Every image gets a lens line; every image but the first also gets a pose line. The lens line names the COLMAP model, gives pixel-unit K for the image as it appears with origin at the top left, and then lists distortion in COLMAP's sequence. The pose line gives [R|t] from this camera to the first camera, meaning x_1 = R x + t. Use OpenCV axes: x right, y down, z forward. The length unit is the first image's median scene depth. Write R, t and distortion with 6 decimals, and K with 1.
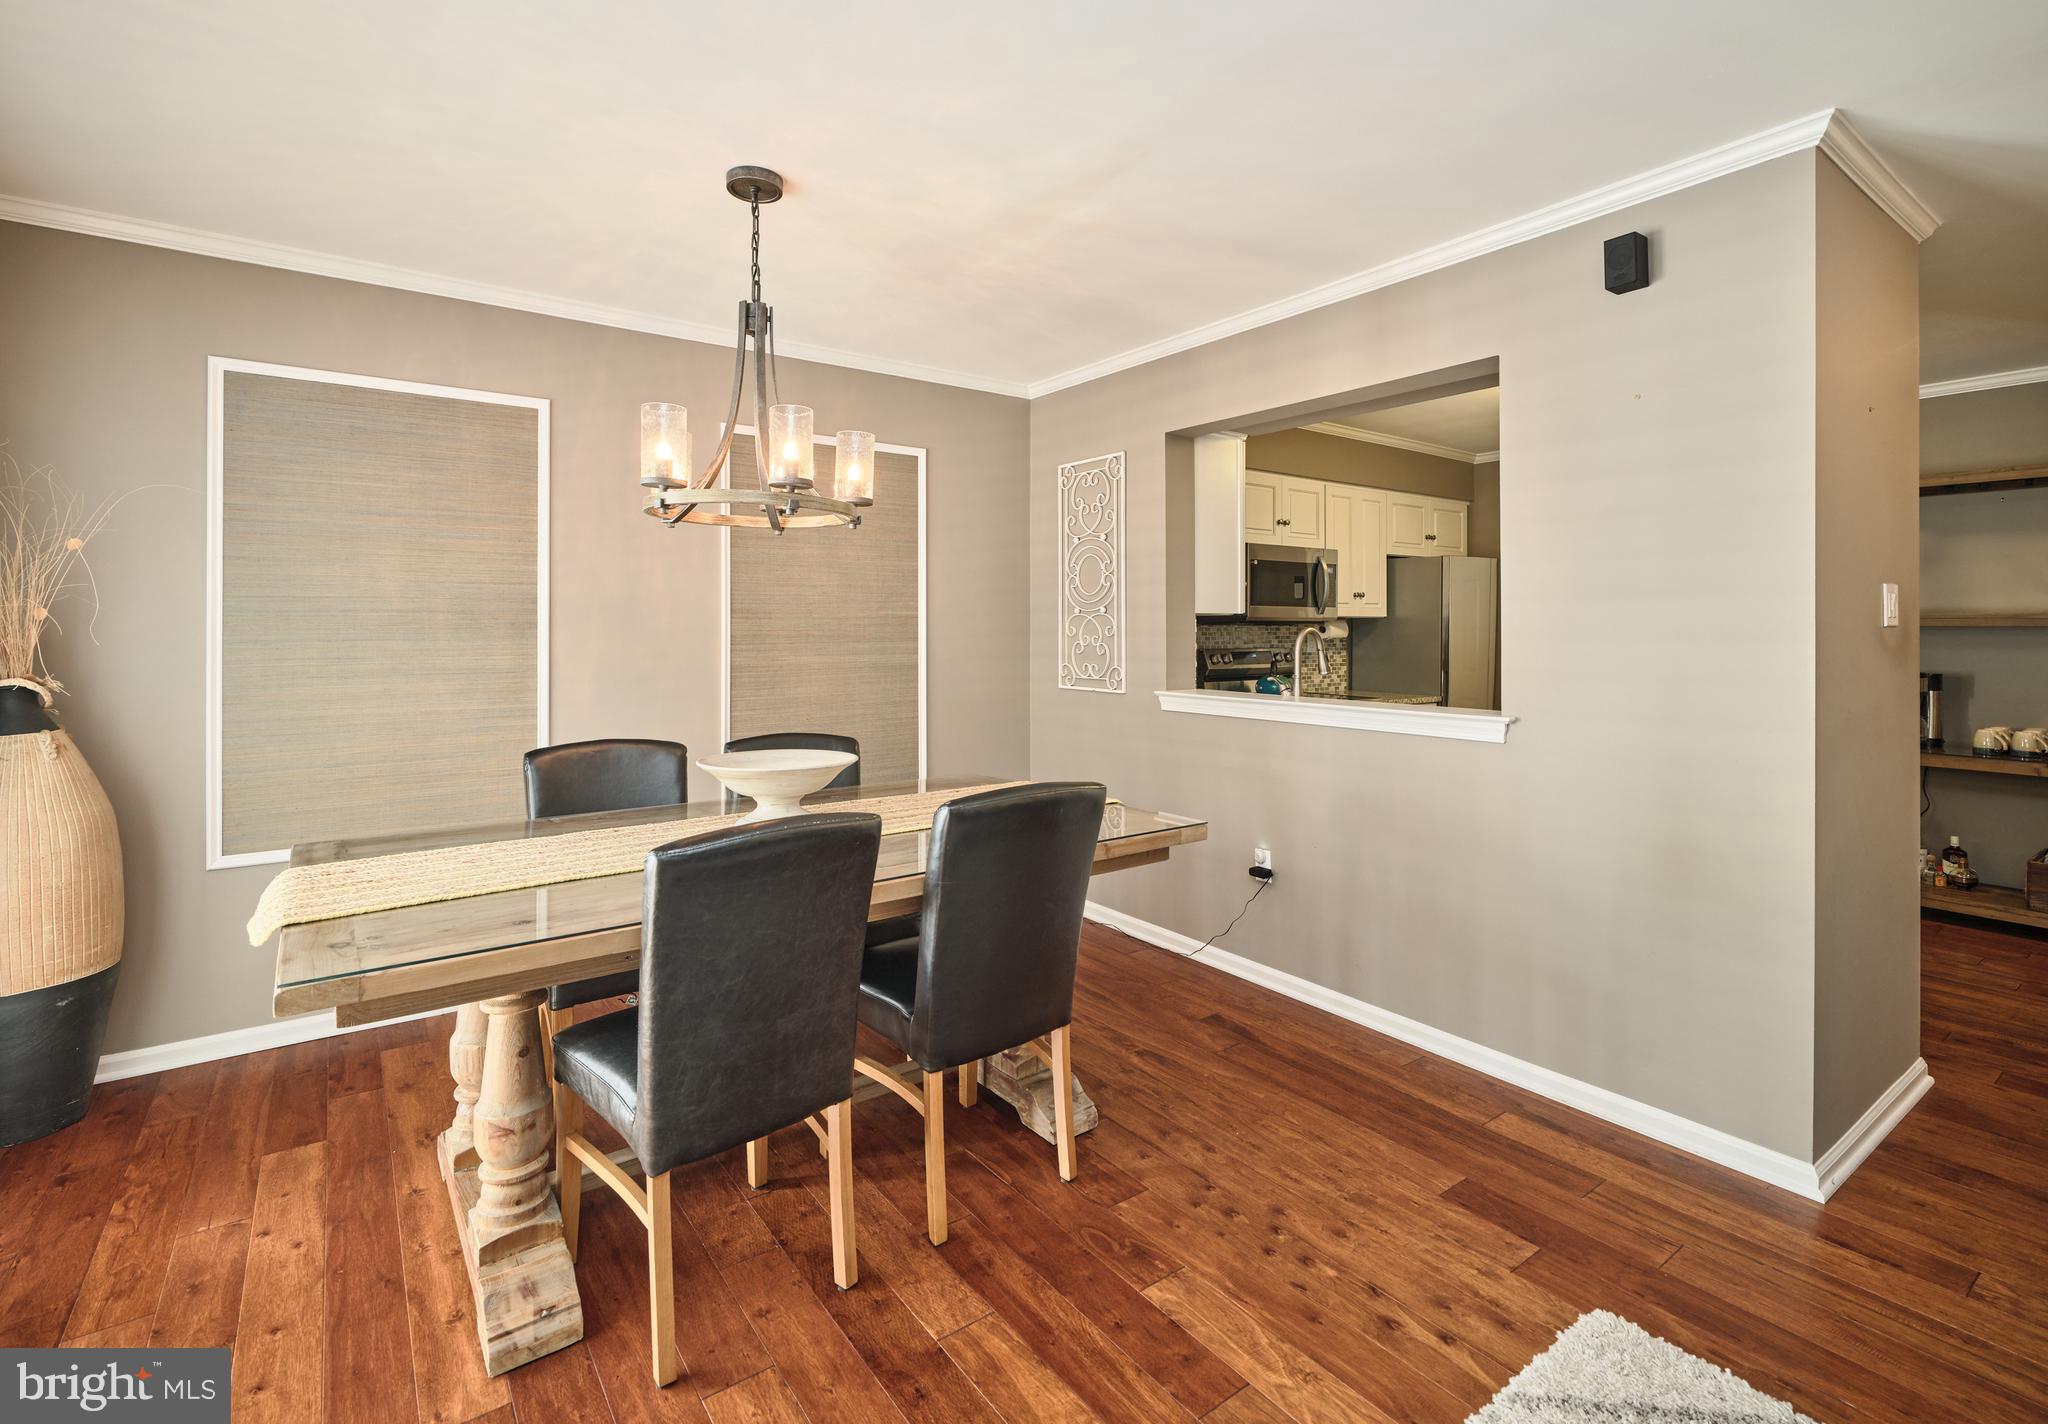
lens RADIAL K [[944.7, 0, 1030.6], [0, 944.7, 628.0], [0, 0, 1]] dist [-0.001760, 0.000418]
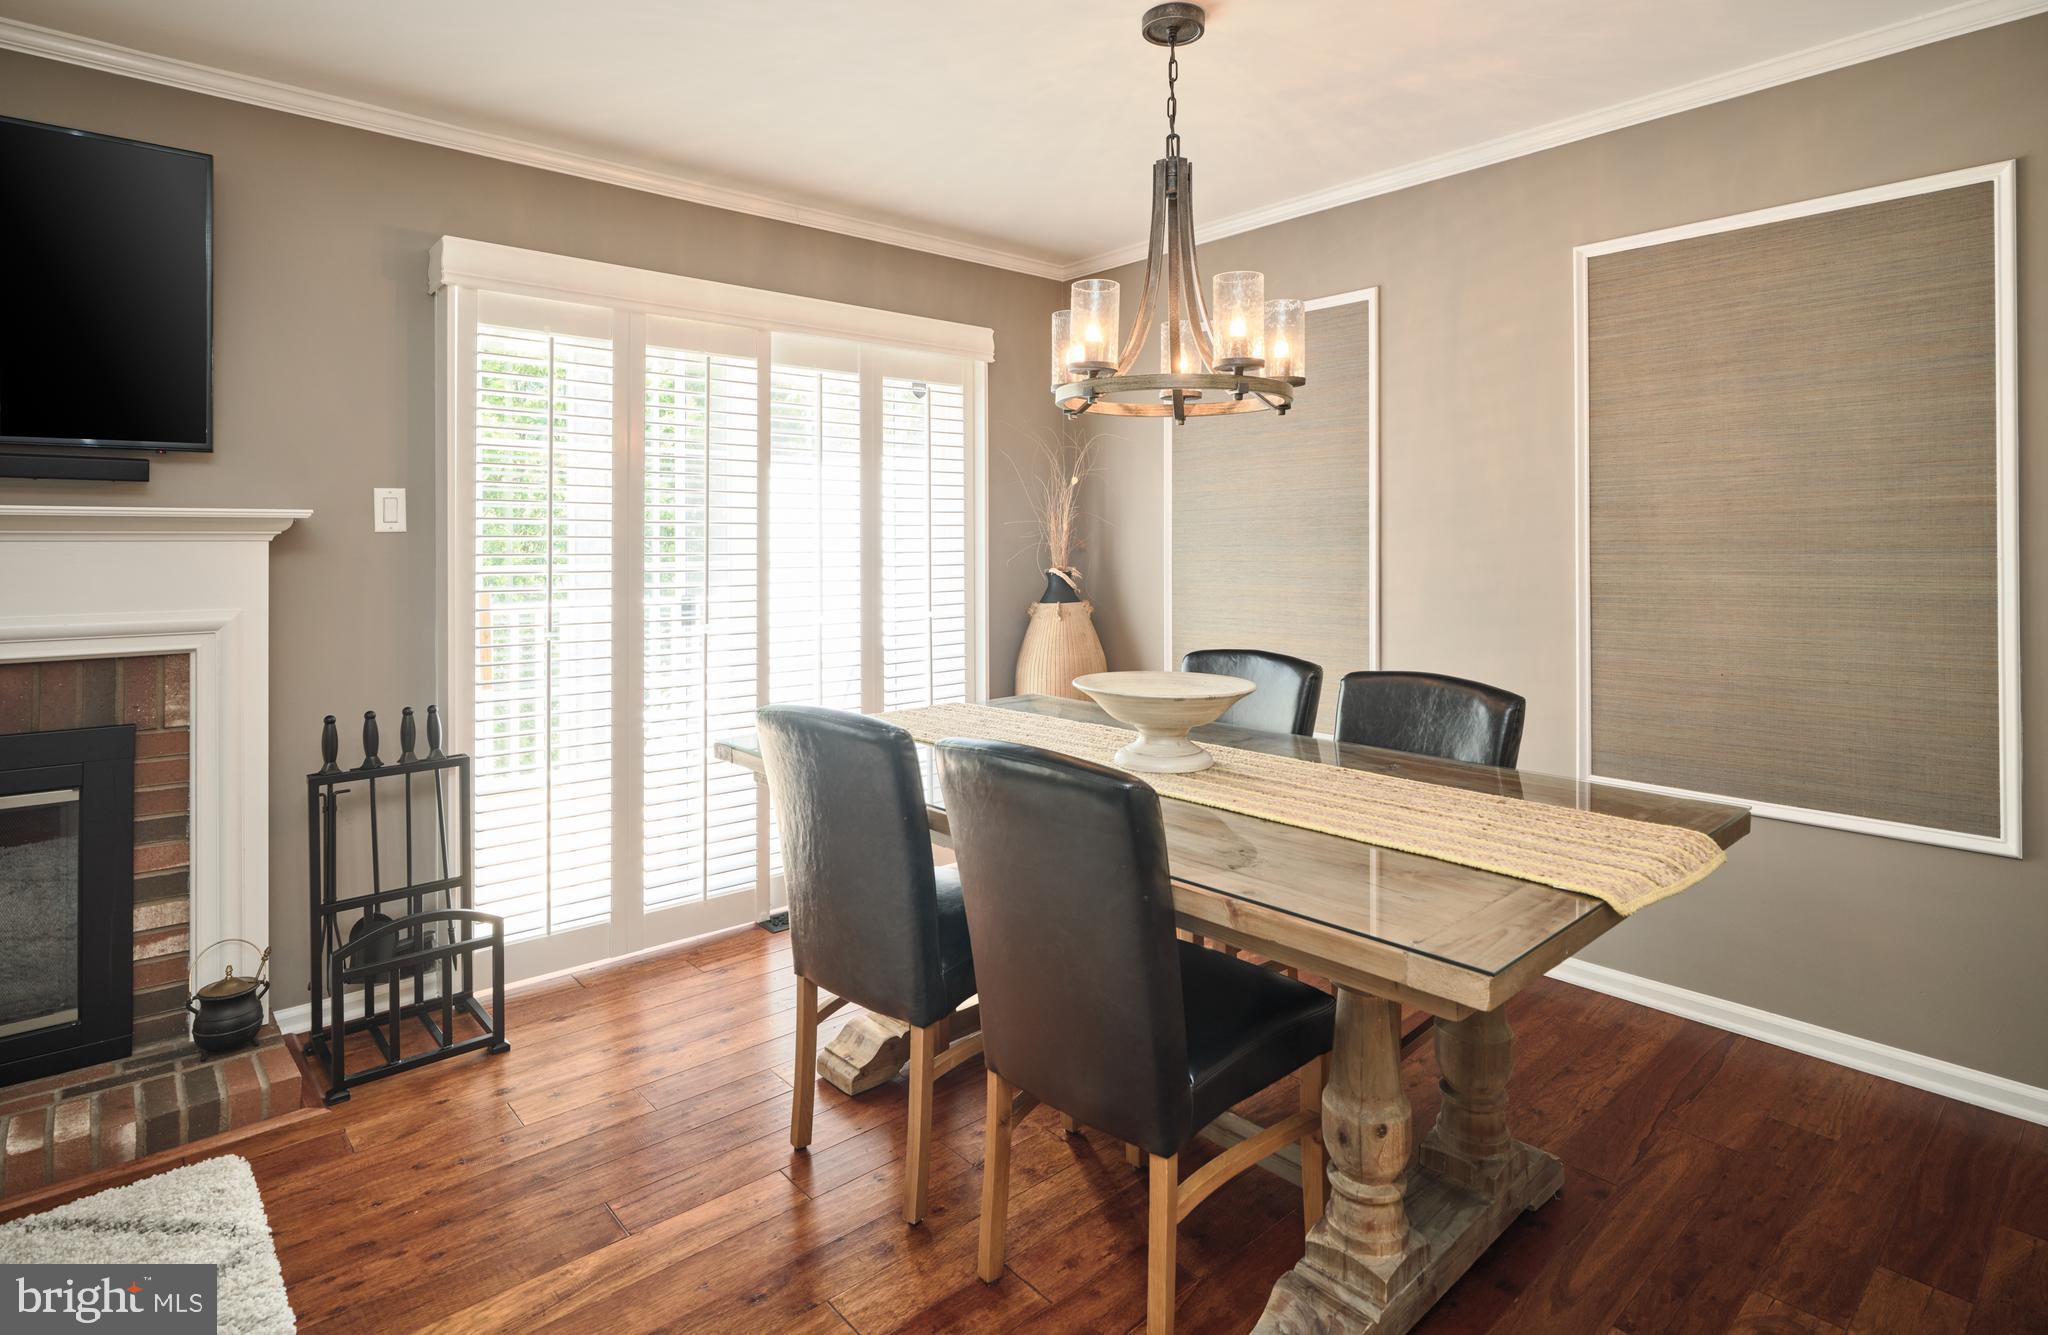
lens RADIAL K [[1056.3, 0, 1025.9], [0, 1056.3, 530.6], [0, 0, 1]] dist [-0.001600, -0.000351]
pose [[0.094579, -0.012793, -0.995435, 0.421958], [0.005064, 0.999911, -0.012370, 0.007345], [0.995504, -0.003871, 0.094636, 0.485953]]
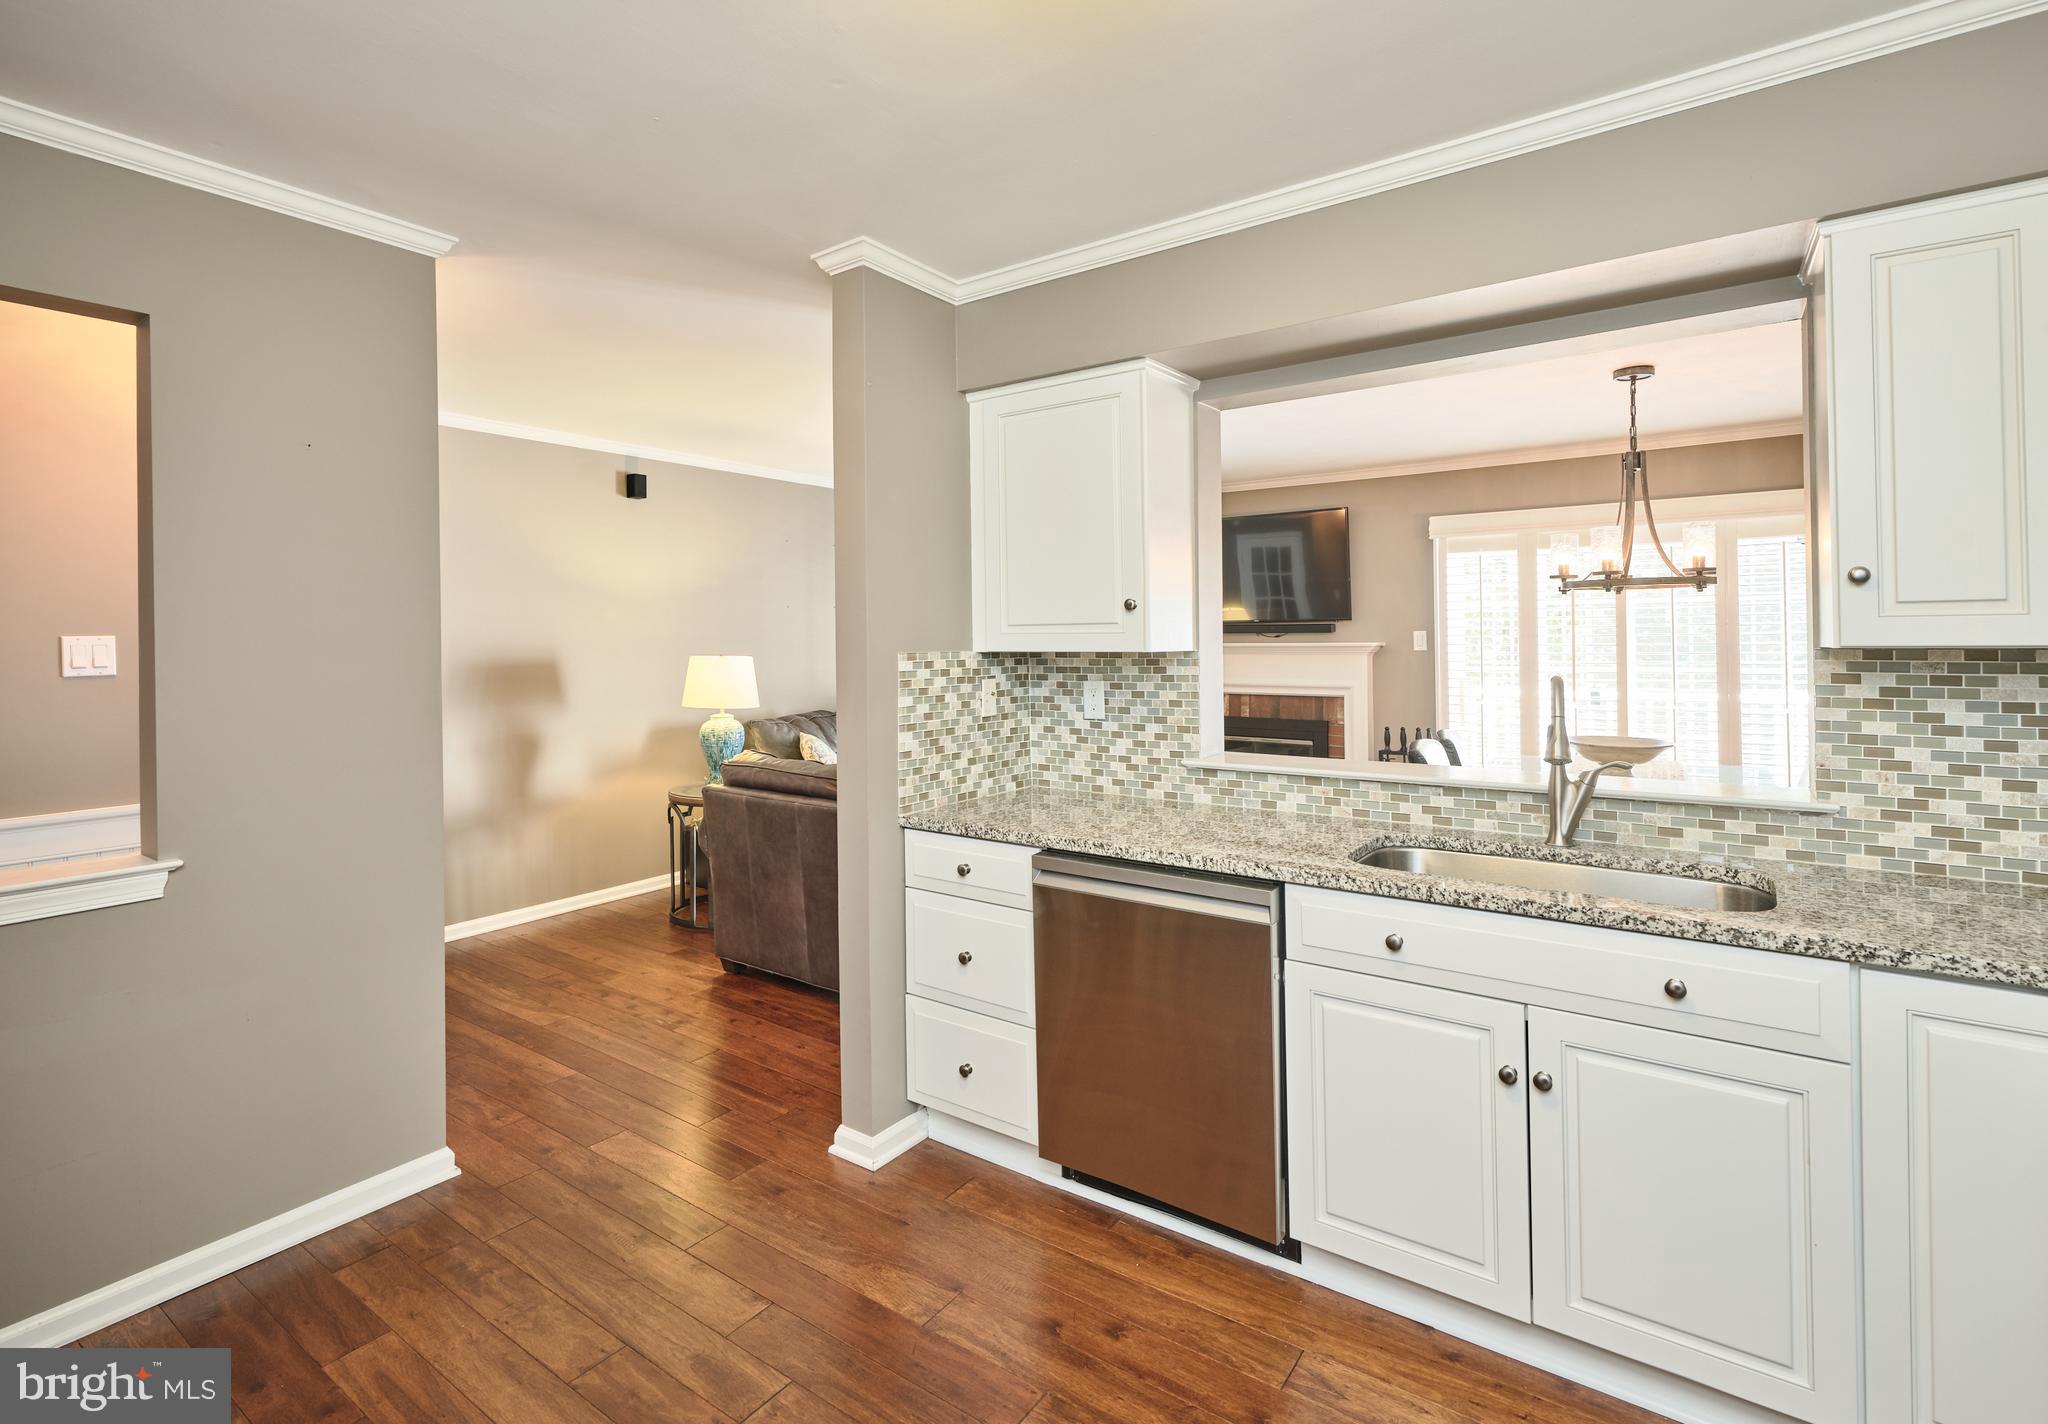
lens RADIAL K [[987.6, 0, 988.0], [0, 987.6, 628.3], [0, 0, 1]] dist [-0.000971, 0.001024]
pose [[-0.951986, 0.003227, -0.306123, 0.775379], [0.007662, 0.999882, -0.013288, -0.022846], [0.306045, -0.014996, -0.951899, 1.402079]]
